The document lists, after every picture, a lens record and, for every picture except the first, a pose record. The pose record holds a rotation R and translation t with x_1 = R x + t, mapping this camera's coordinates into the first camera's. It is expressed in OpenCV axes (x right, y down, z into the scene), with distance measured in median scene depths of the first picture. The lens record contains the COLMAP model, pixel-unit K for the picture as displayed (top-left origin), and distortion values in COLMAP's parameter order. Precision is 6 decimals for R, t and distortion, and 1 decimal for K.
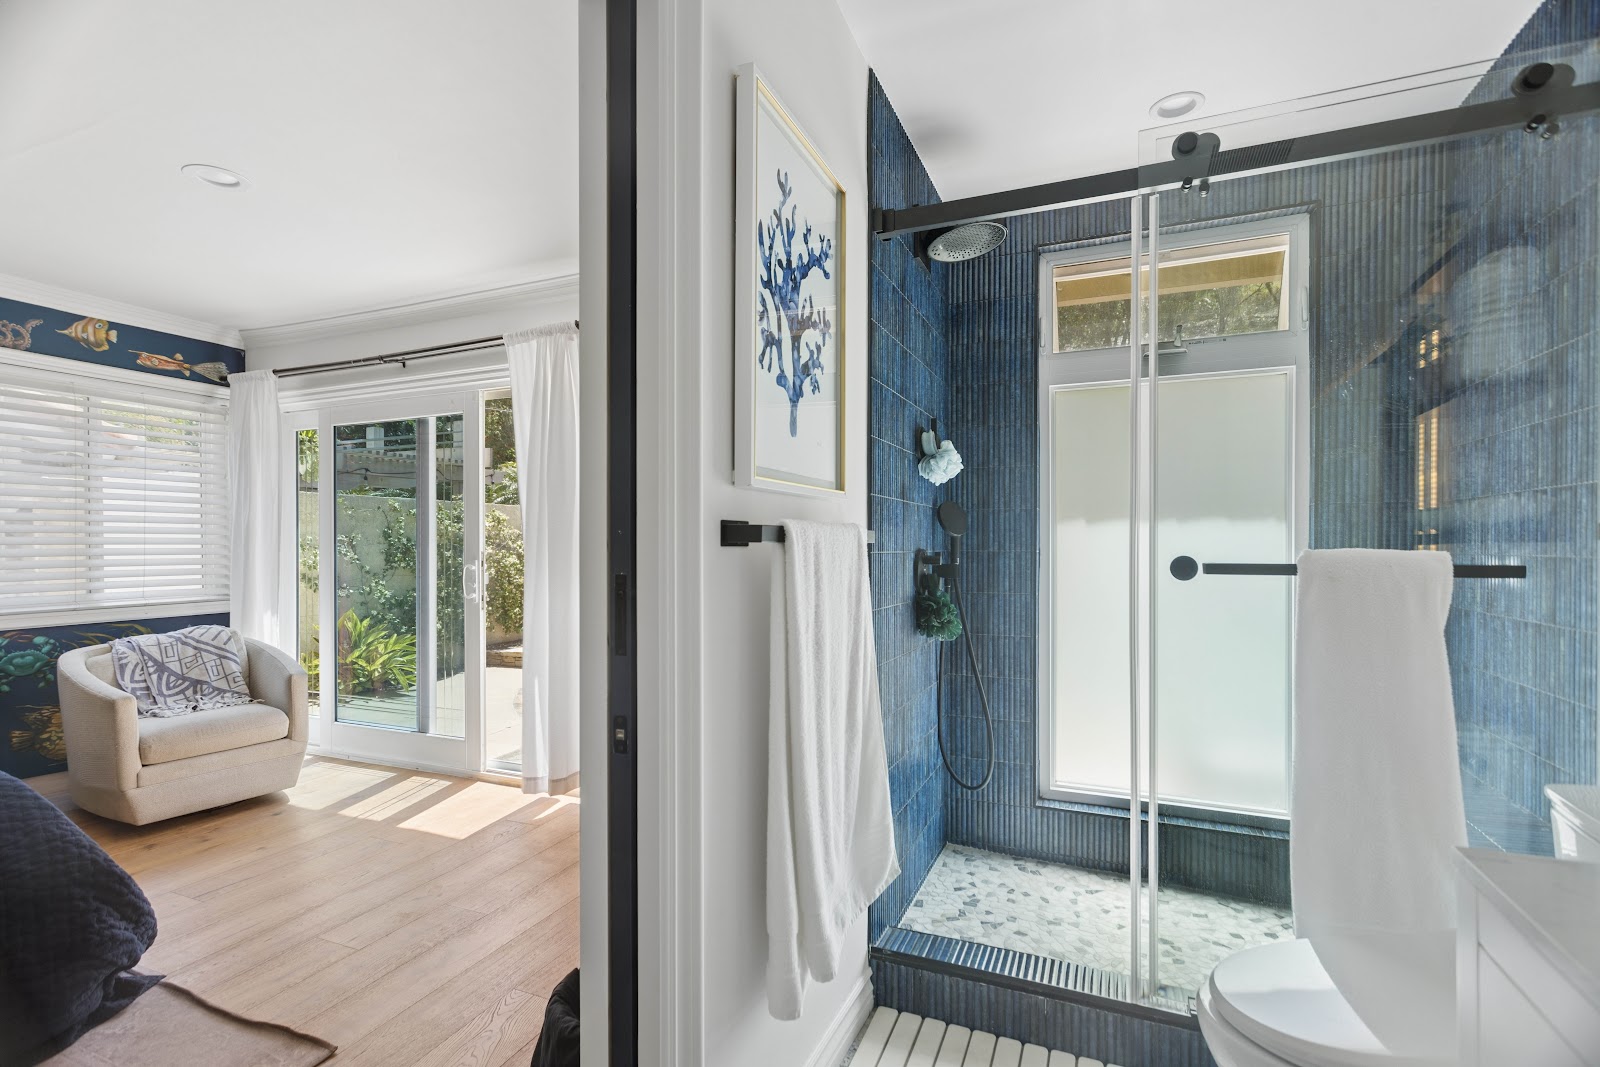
lens RADIAL K [[736.9, 0, 791.8], [0, 736.9, 537.8], [0, 0, 1]] dist [0.004497, 0.000769]
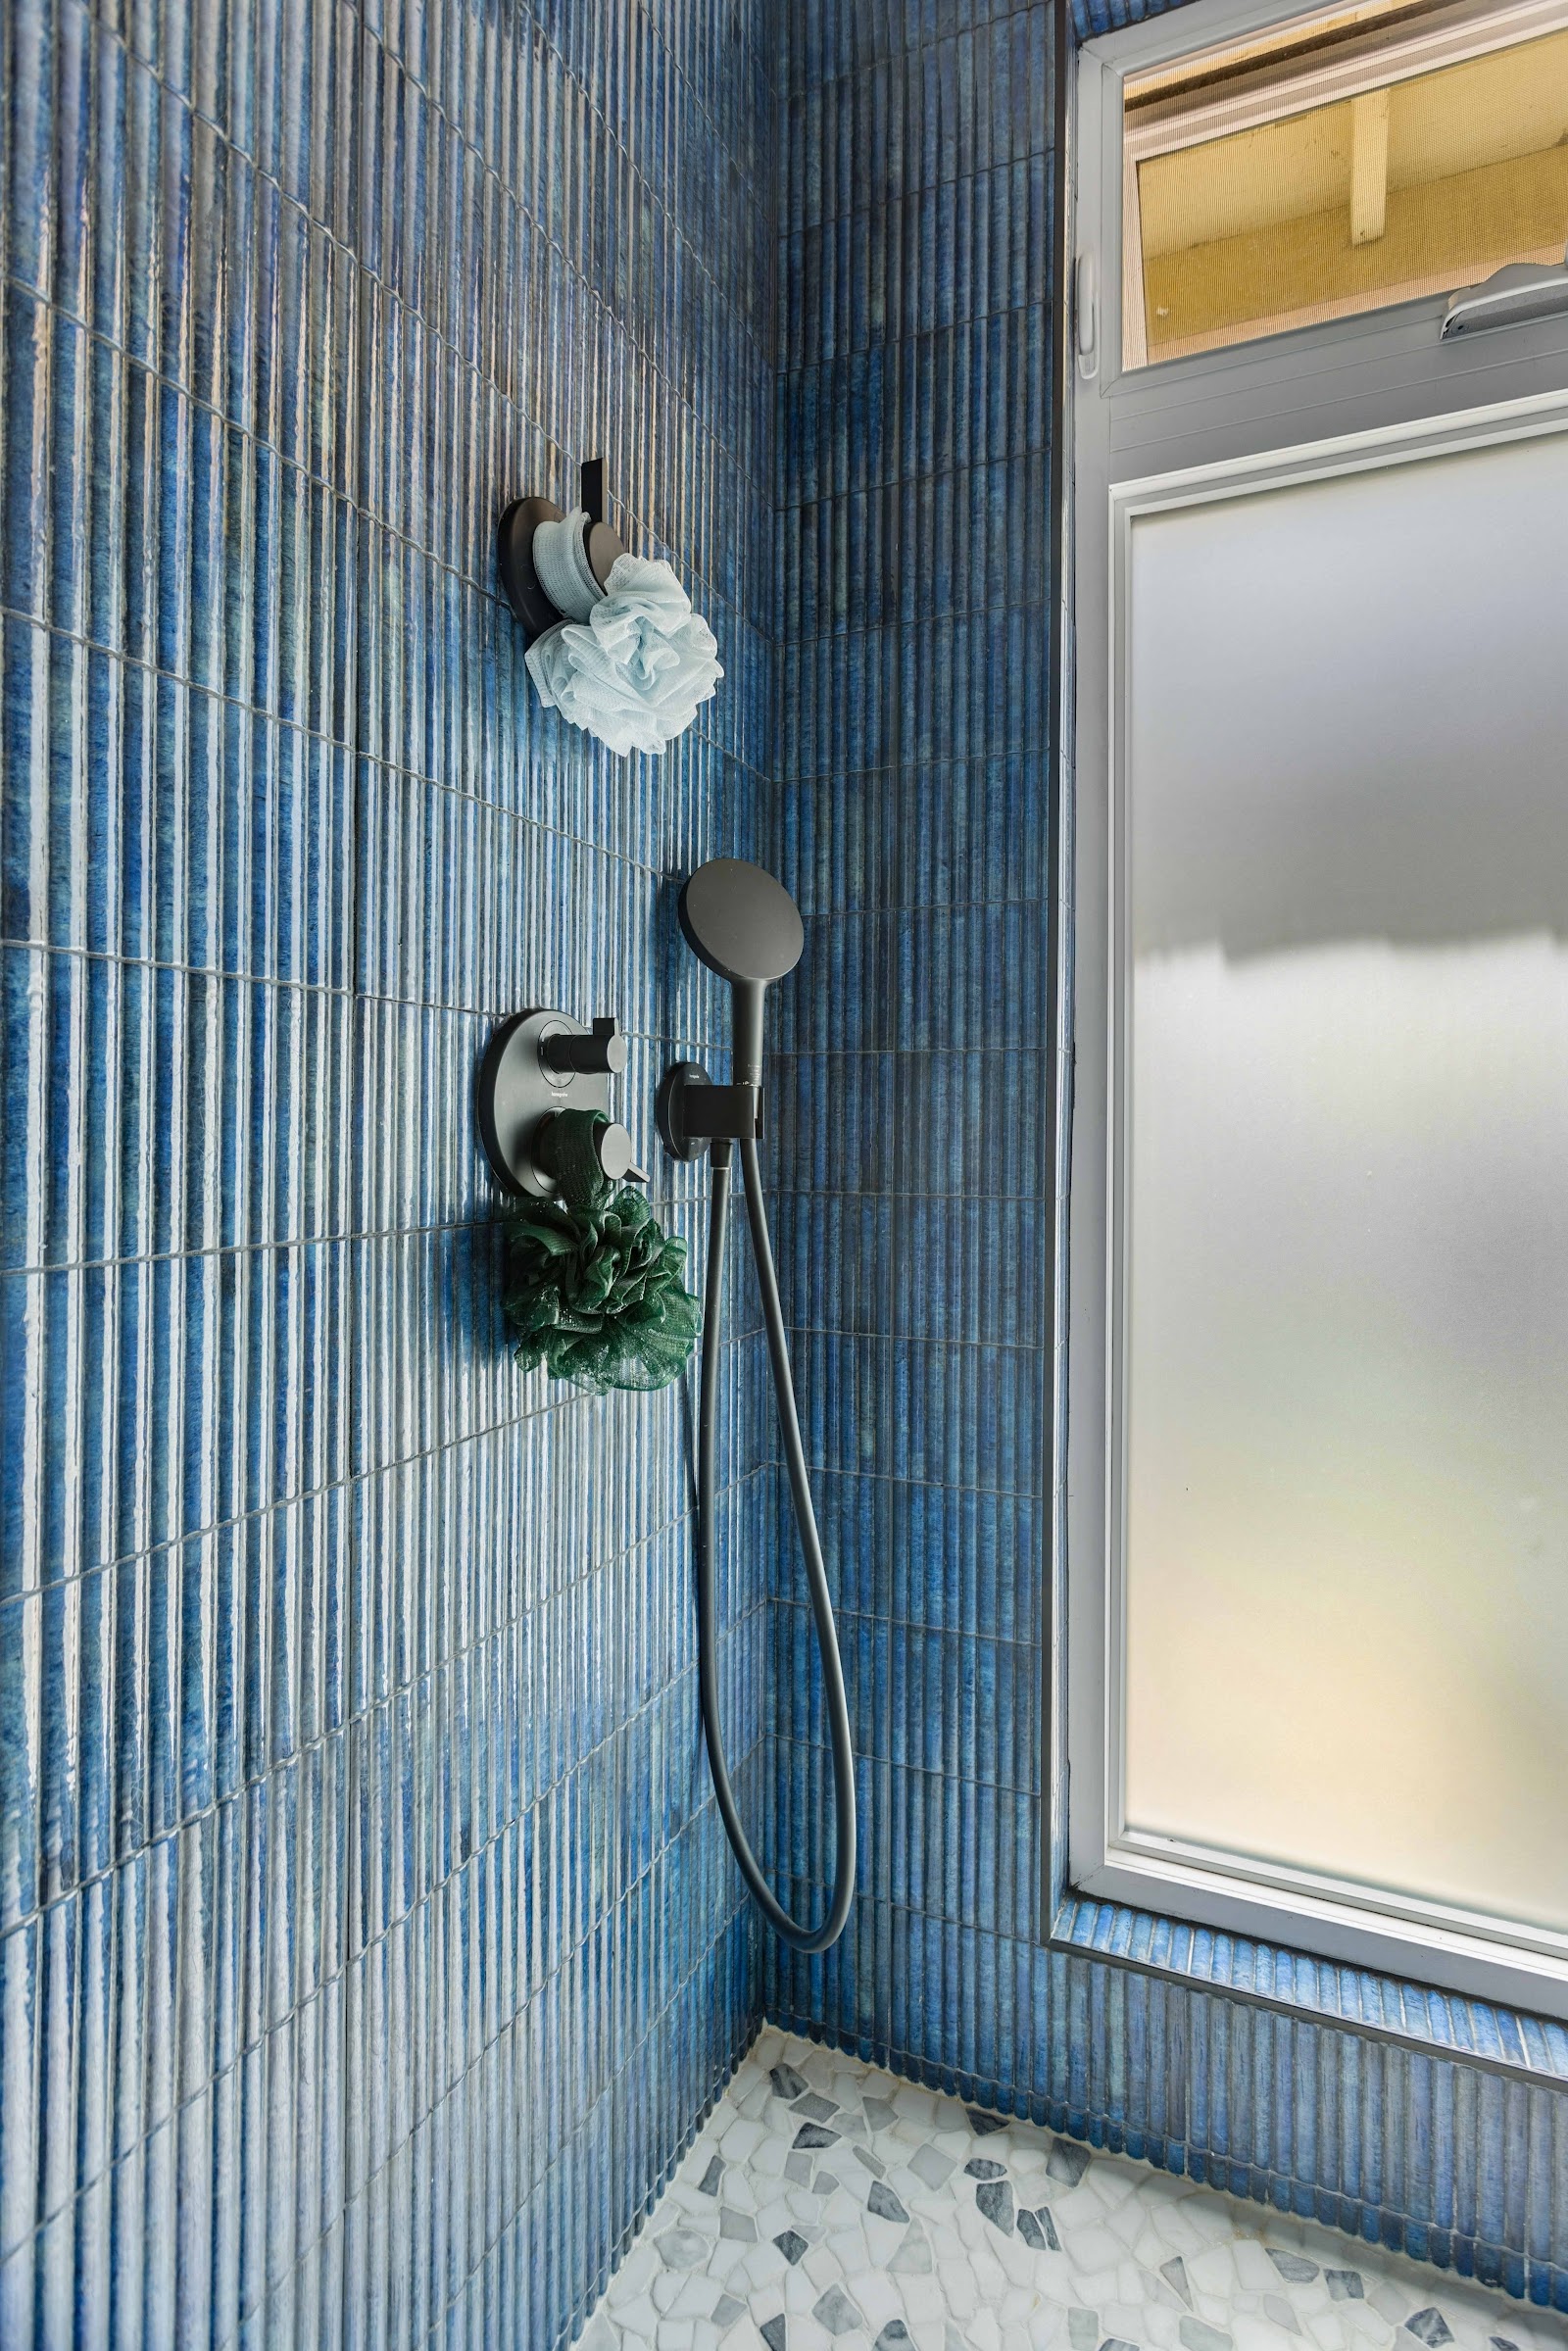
lens RADIAL K [[1082.7, 0, 823.1], [0, 1082.7, 1114.8], [0, 0, 1]] dist [0.004497, 0.000769]
pose [[0.999962, 0.006344, 0.005902, 0.237615], [-0.006337, 0.999979, -0.001223, 0.044533], [-0.005910, 0.001185, 0.999982, 0.576778]]
